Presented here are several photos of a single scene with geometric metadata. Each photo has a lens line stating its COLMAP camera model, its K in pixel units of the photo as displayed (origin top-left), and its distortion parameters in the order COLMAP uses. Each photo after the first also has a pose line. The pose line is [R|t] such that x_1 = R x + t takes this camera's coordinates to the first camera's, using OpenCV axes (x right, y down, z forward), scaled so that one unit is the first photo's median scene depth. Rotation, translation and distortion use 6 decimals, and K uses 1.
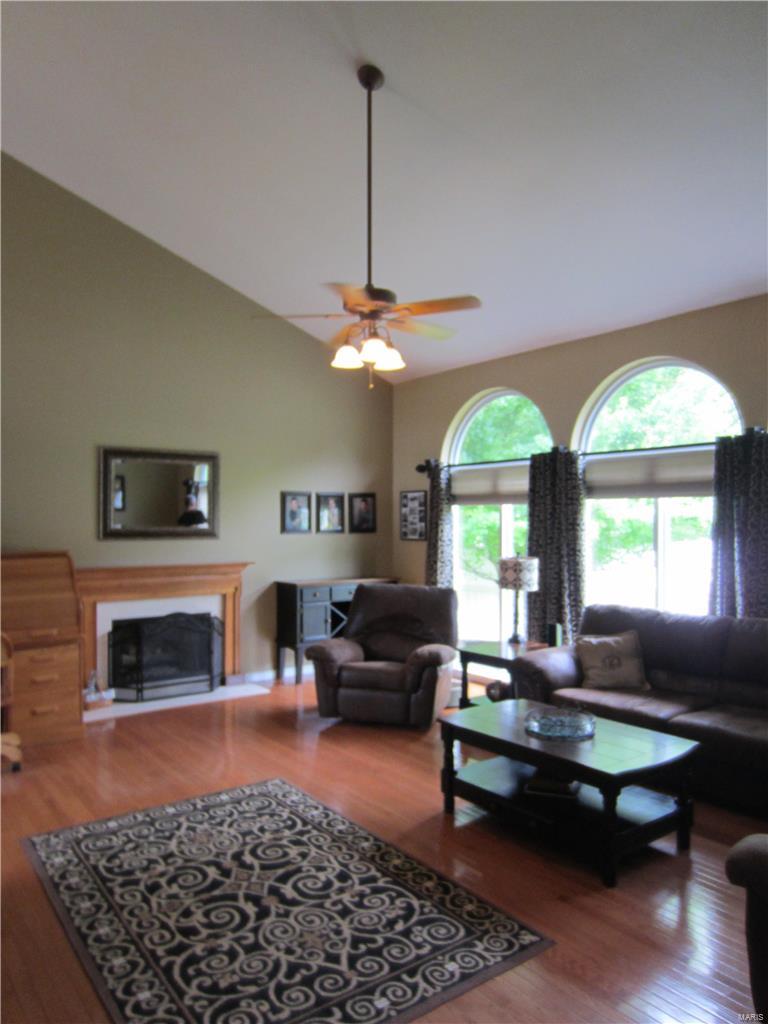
lens RADIAL K [[734.9, 0, 376.4], [0, 734.9, 513.2], [0, 0, 1]] dist [-0.042849, -0.008789]
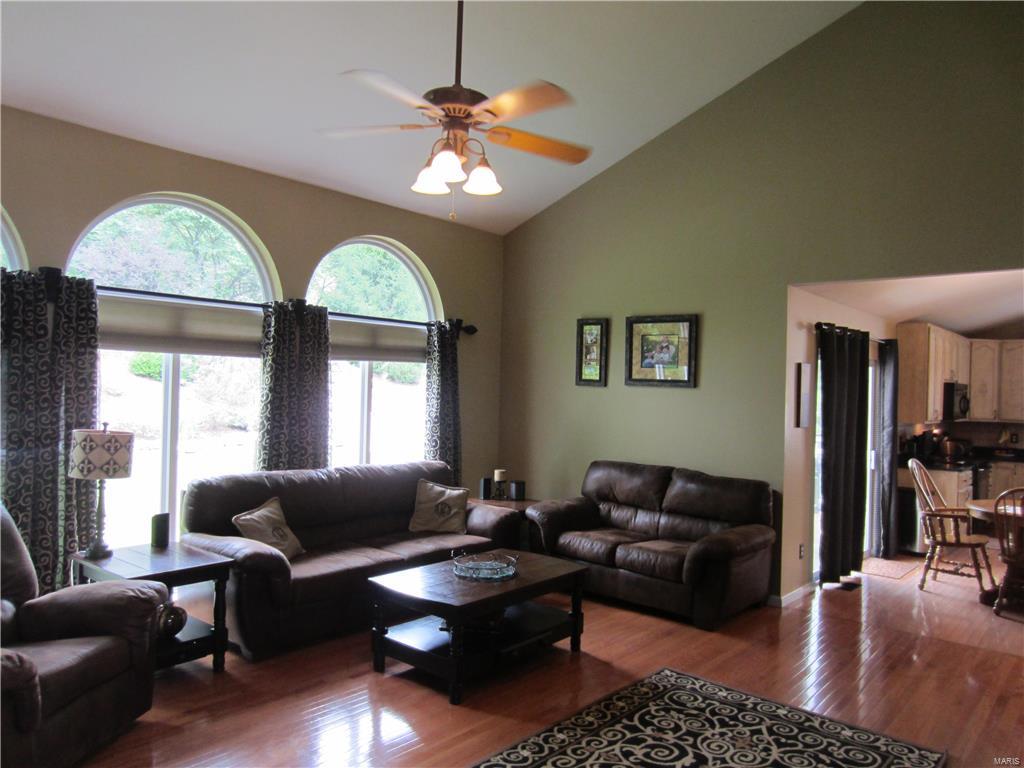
lens RADIAL K [[734.9, 0, 510.1], [0, 734.9, 381.1], [0, 0, 1]] dist [-0.042849, -0.008789]
pose [[-0.217180, 0.000169, 0.976131, -1.011050], [-0.038163, 0.999234, -0.008664, 0.010937], [-0.975385, -0.039133, -0.217007, 1.423794]]
